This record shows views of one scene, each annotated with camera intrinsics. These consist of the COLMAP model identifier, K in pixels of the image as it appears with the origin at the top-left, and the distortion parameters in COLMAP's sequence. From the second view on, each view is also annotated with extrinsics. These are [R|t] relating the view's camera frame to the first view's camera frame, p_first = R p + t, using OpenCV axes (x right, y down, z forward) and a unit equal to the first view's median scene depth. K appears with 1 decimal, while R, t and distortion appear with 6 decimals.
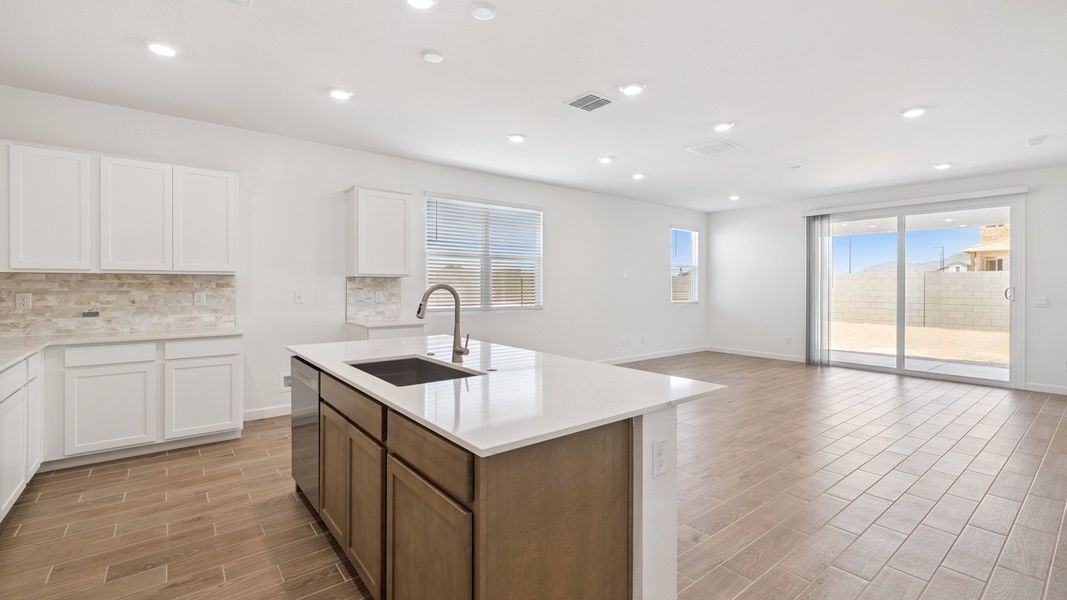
lens RADIAL K [[446.6, 0, 516.5], [0, 446.6, 281.7], [0, 0, 1]] dist [-0.003543, 0.000477]
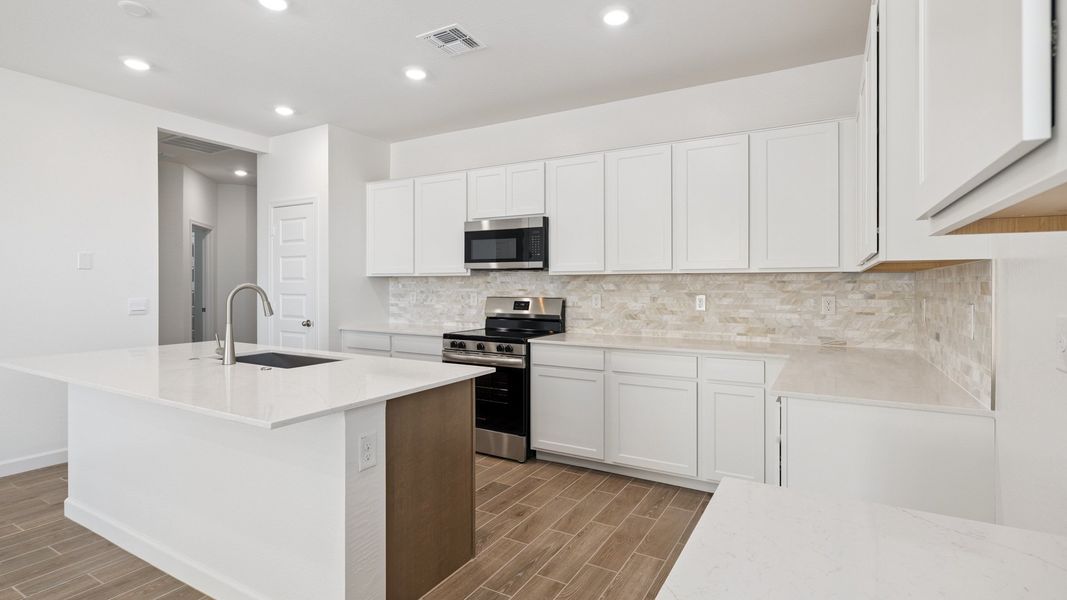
lens RADIAL K [[518.8, 0, 528.2], [0, 518.8, 288.7], [0, 0, 1]] dist [-0.002637, 0.000892]
pose [[-0.921241, -0.006299, -0.388942, -0.165243], [-0.007899, 0.999966, 0.002515, 0.011272], [0.388913, 0.005389, -0.921259, 1.254538]]
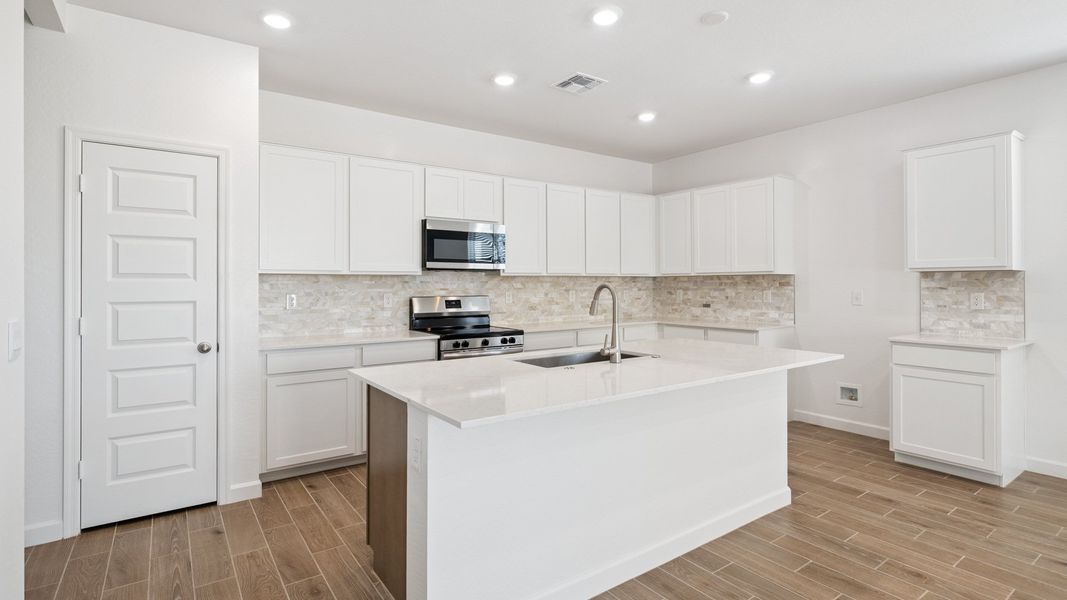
lens RADIAL K [[518.8, 0, 540.0], [0, 518.8, 282.9], [0, 0, 1]] dist [-0.002637, 0.000892]
pose [[-0.018740, -0.008027, -0.999792, 0.564603], [0.003994, 0.999959, -0.008103, 0.012999], [0.999816, -0.004145, -0.018708, 0.458769]]
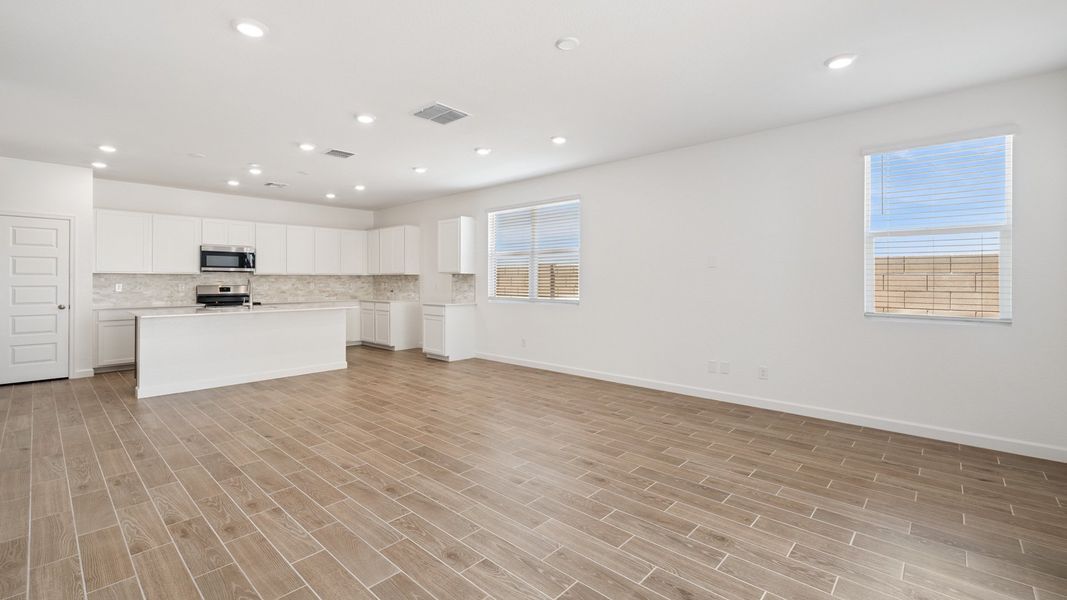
lens RADIAL K [[446.6, 0, 532.8], [0, 446.6, 280.0], [0, 0, 1]] dist [-0.003543, 0.000477]
pose [[0.188977, -0.008104, -0.981948, 1.481230], [0.003223, 0.999966, -0.007633, 0.028122], [0.981976, -0.001722, 0.188996, 1.150714]]
